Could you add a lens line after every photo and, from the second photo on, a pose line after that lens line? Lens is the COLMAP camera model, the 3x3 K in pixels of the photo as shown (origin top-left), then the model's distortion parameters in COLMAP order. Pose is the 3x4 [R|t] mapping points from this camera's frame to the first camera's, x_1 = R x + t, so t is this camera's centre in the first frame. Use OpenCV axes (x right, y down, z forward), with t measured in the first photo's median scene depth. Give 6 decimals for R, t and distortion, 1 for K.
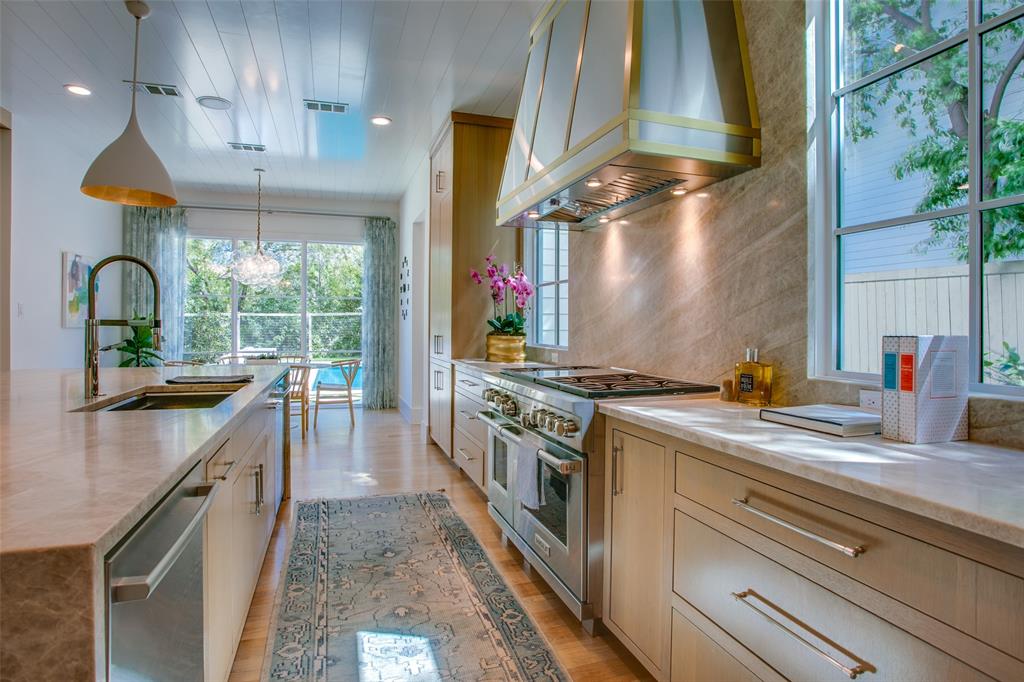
lens RADIAL K [[524.3, 0, 512.1], [0, 524.3, 325.3], [0, 0, 1]] dist [-0.030501, 0.000151]
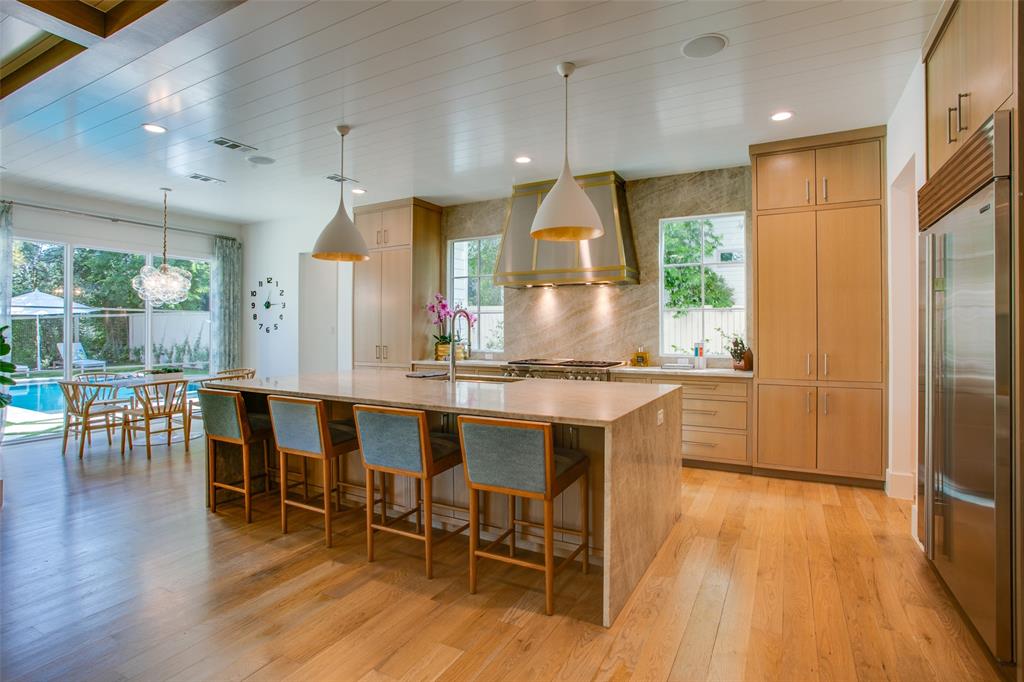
lens RADIAL K [[503.2, 0, 516.4], [0, 503.2, 330.9], [0, 0, 1]] dist [-0.052104, 0.000286]
pose [[0.728142, -0.002745, 0.685421, -1.780123], [0.002106, 0.999996, 0.001768, -0.049299], [-0.685423, 0.000156, 0.728145, -0.514959]]
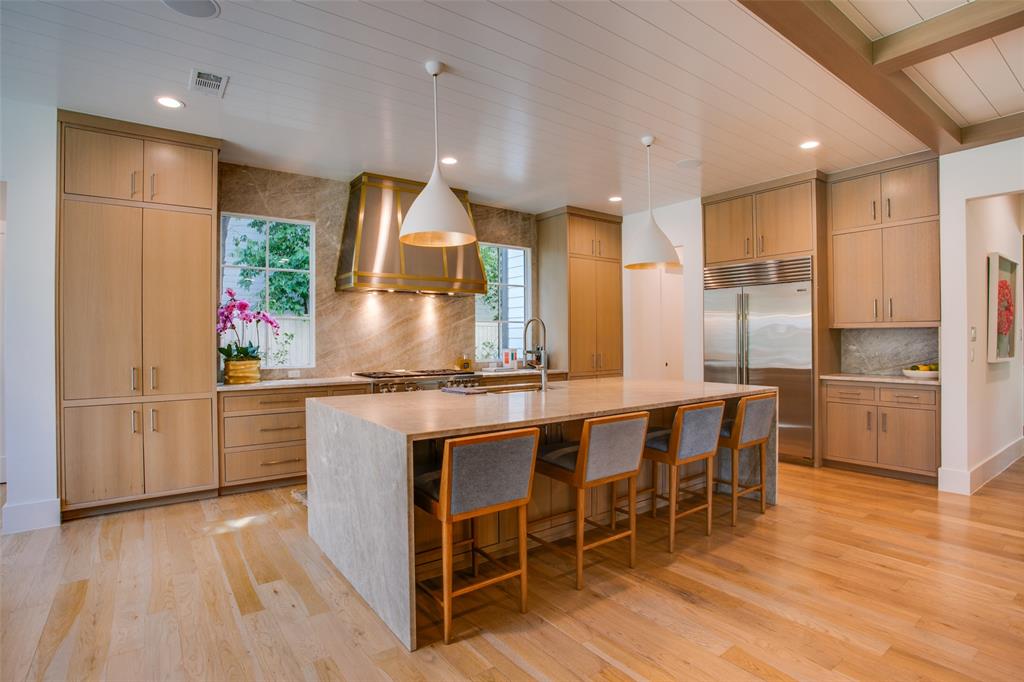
lens RADIAL K [[506.0, 0, 511.6], [0, 506.0, 348.3], [0, 0, 1]] dist [-0.072518, 0.033480]
pose [[-0.299367, -0.017136, 0.953984, -2.355601], [0.006317, 0.999781, 0.019941, -0.051143], [-0.954117, 0.011996, -0.299193, 1.497665]]
